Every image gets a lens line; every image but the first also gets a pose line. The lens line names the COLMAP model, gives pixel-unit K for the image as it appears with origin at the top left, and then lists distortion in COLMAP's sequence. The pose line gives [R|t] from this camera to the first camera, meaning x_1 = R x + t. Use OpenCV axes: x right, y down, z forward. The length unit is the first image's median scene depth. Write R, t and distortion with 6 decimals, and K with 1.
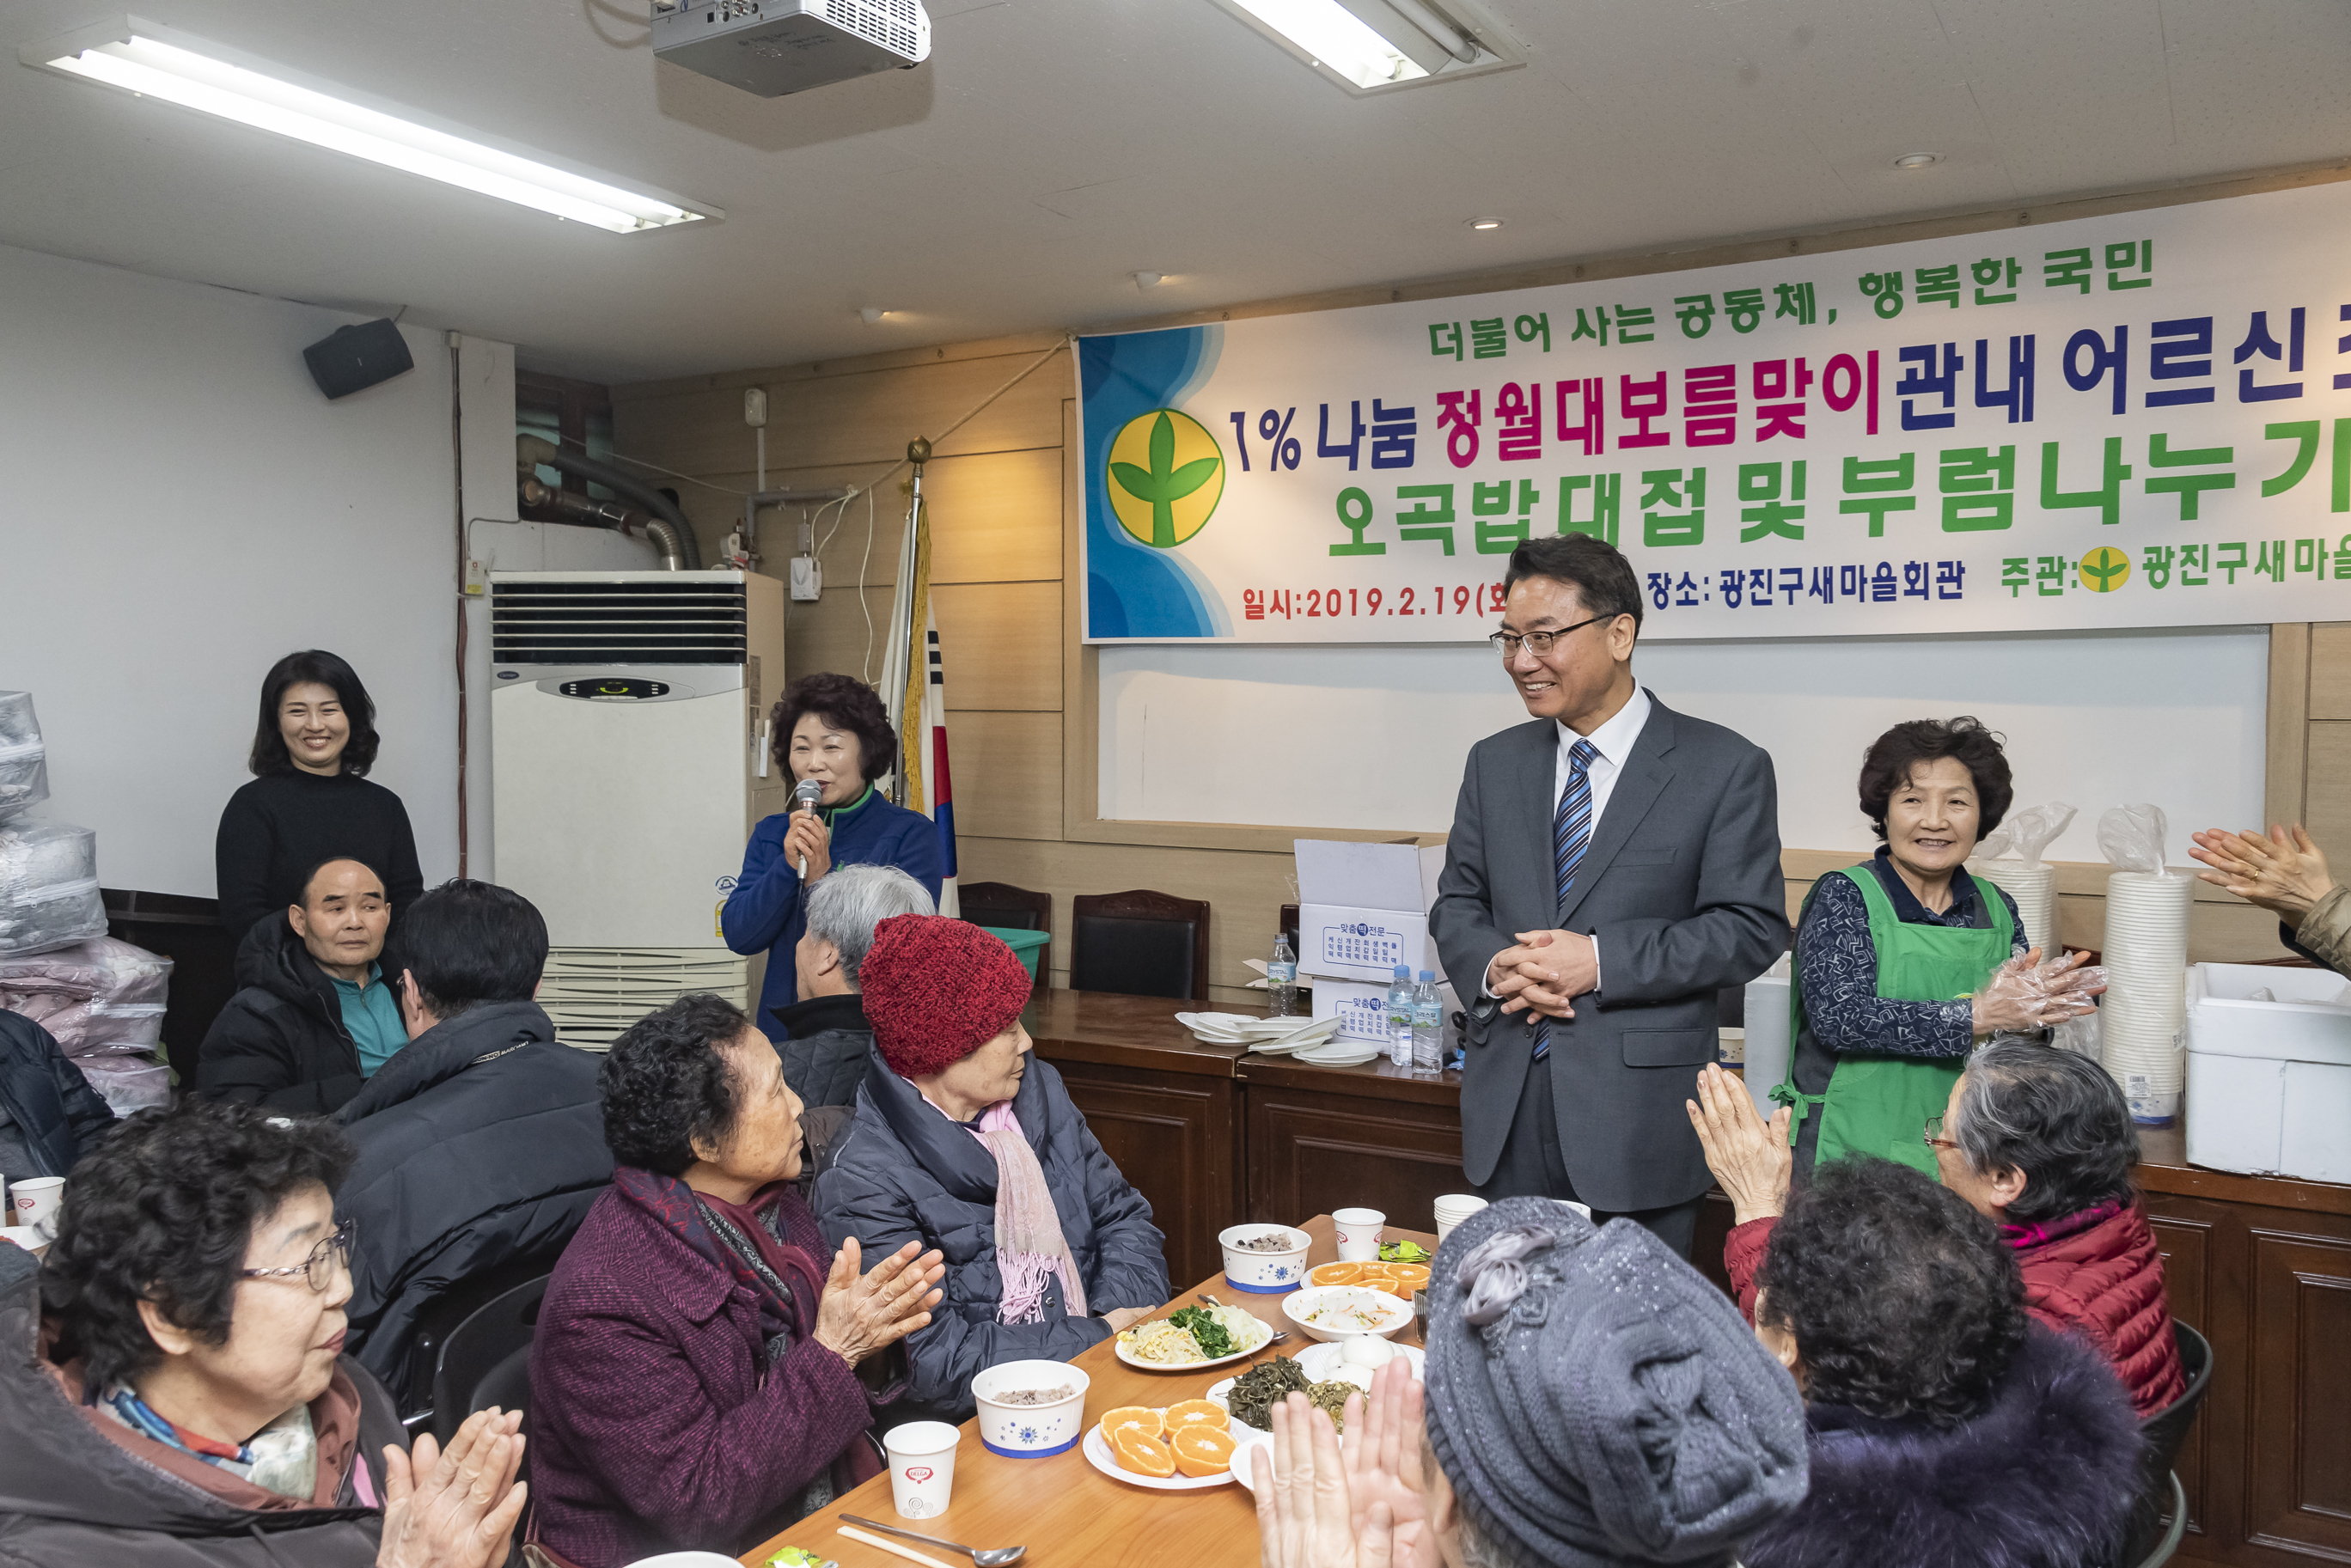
lens RADIAL K [[1806.1, 0, 1159.1], [0, 1806.1, 797.4], [0, 0, 1]] dist [0.040126, -0.040174]
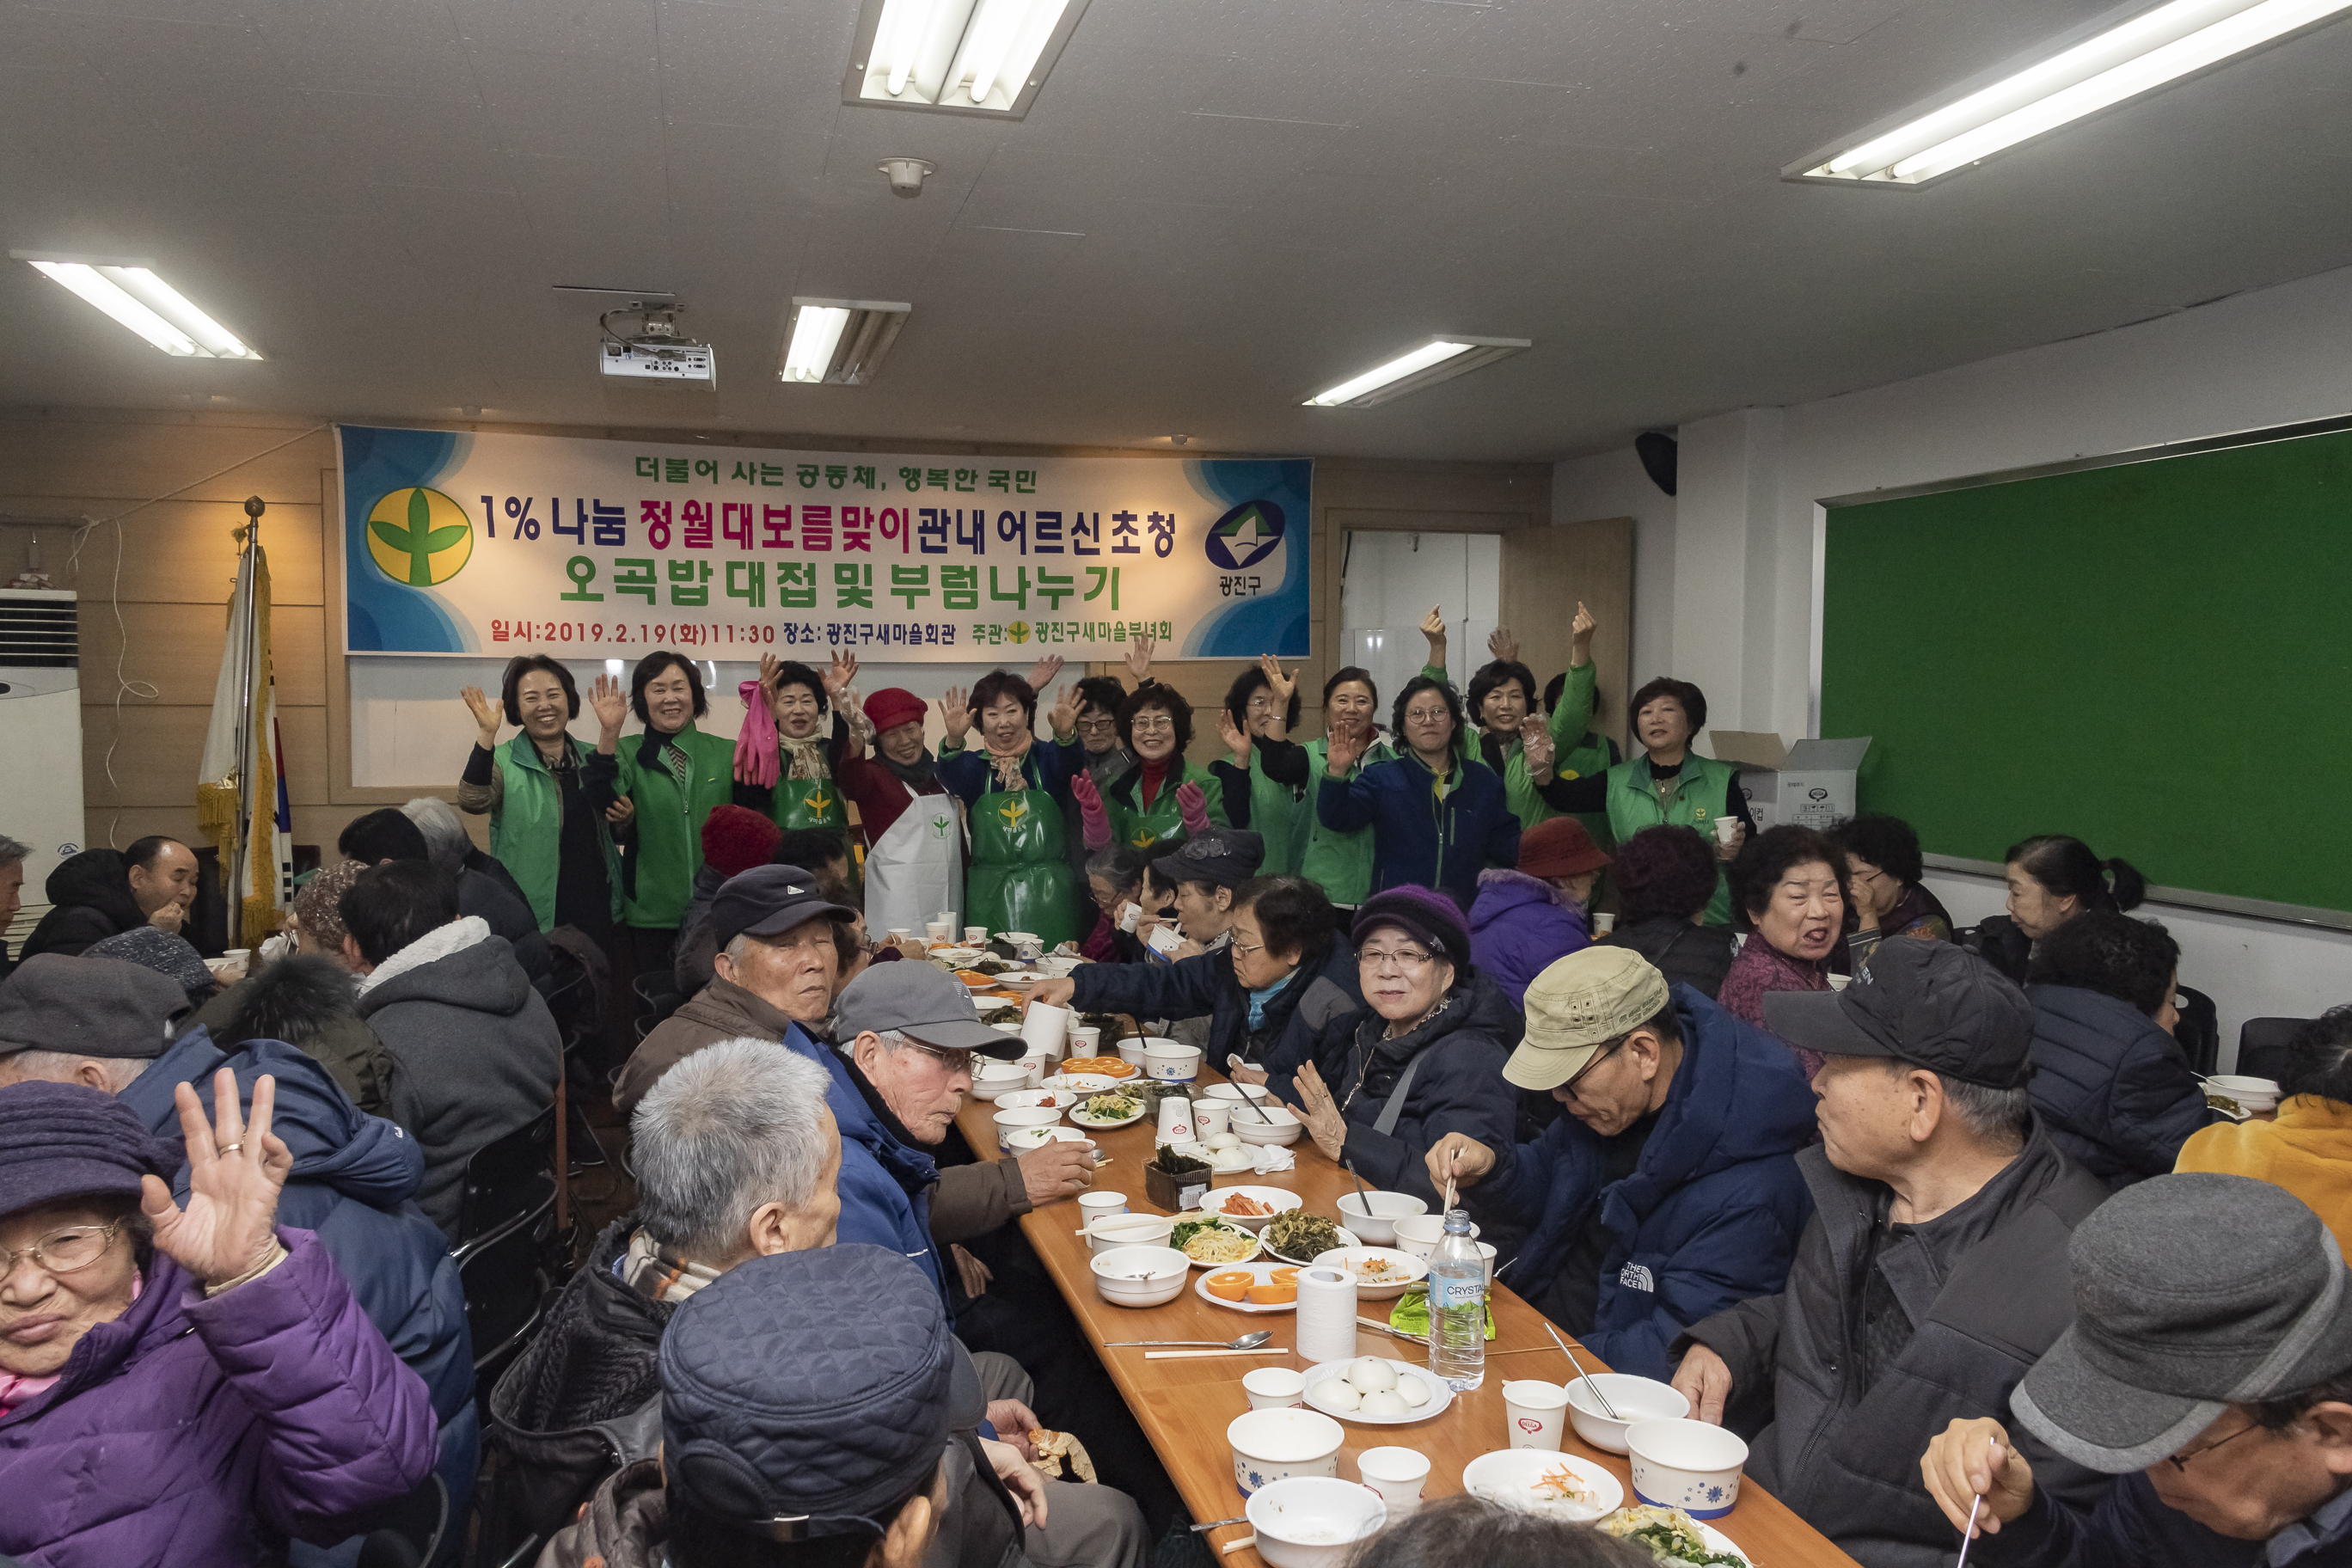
lens RADIAL K [[1806.9, 0, 1186.5], [0, 1806.9, 788.9], [0, 0, 1]] dist [0.040126, -0.040174]
pose [[0.693109, -0.036358, 0.719915, -0.694340], [0.038636, 0.999165, 0.013264, 0.023308], [-0.719796, 0.018621, 0.693936, -0.441637]]
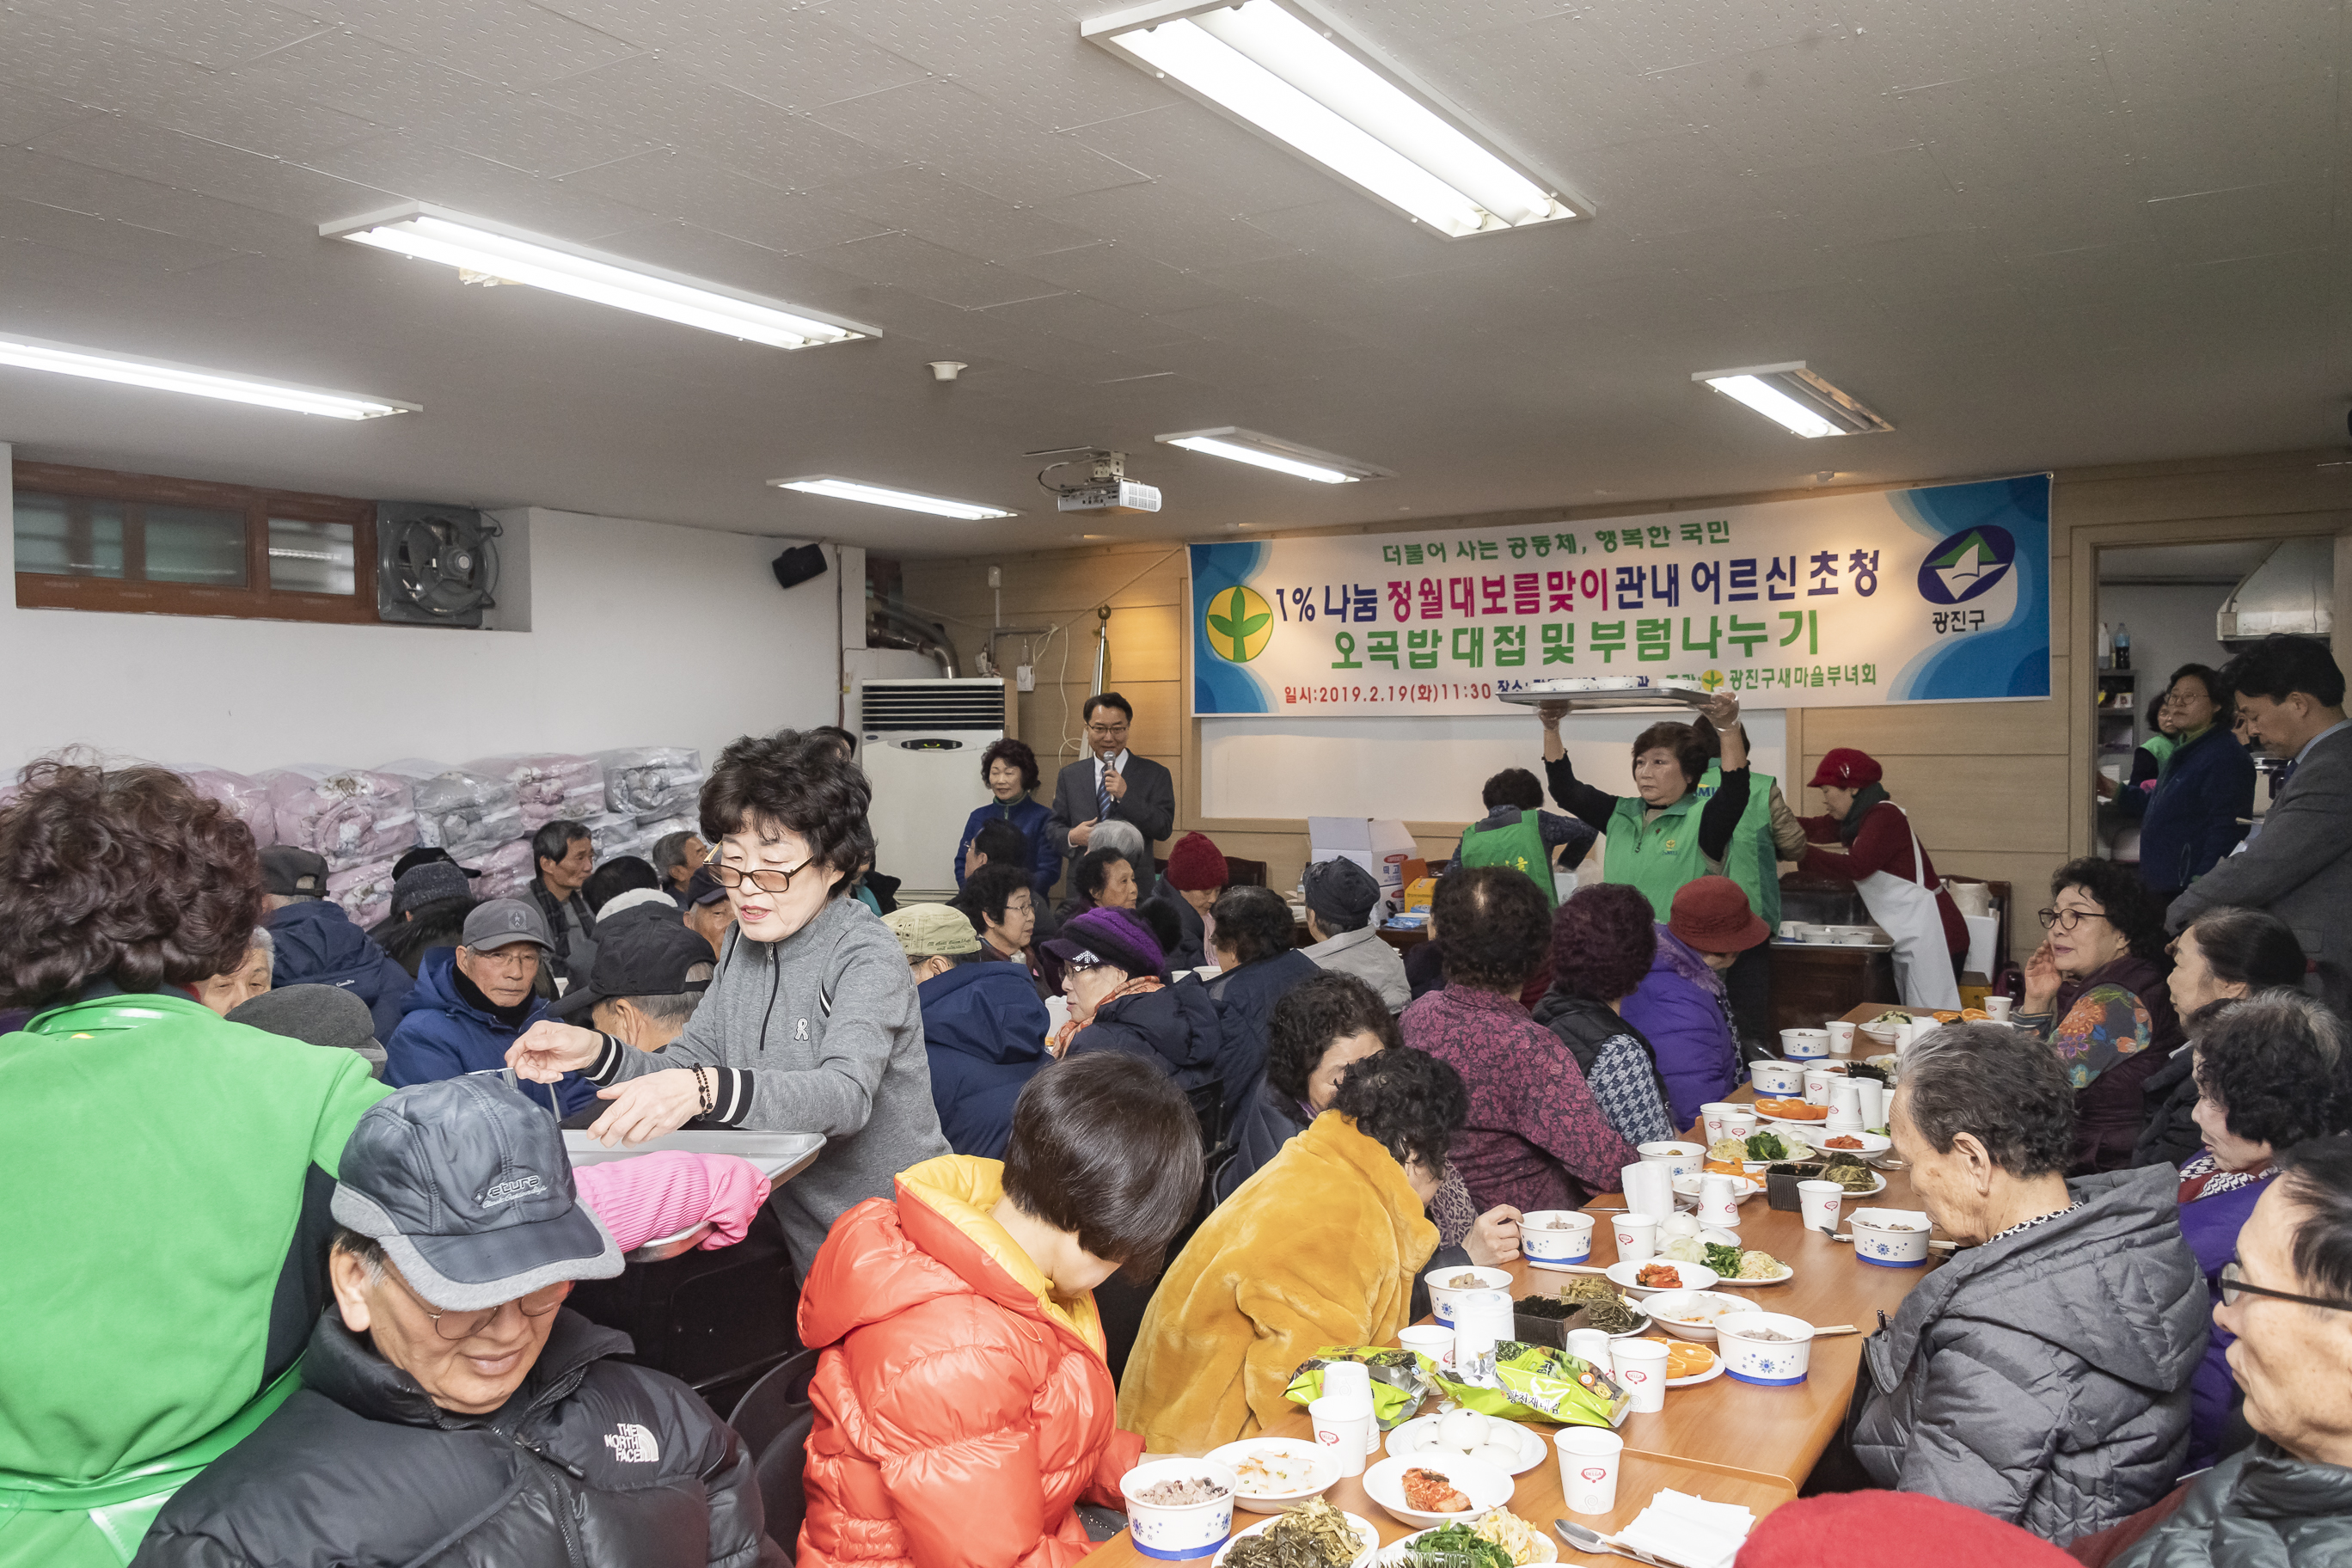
lens RADIAL K [[1806.9, 0, 1168.6], [0, 1806.9, 771.7], [0, 0, 1]] dist [0.040126, -0.040174]
pose [[0.999741, -0.006414, -0.021842, -0.033510], [0.005517, 0.999148, -0.040890, 0.047442], [0.022086, 0.040759, 0.998925, -0.895947]]
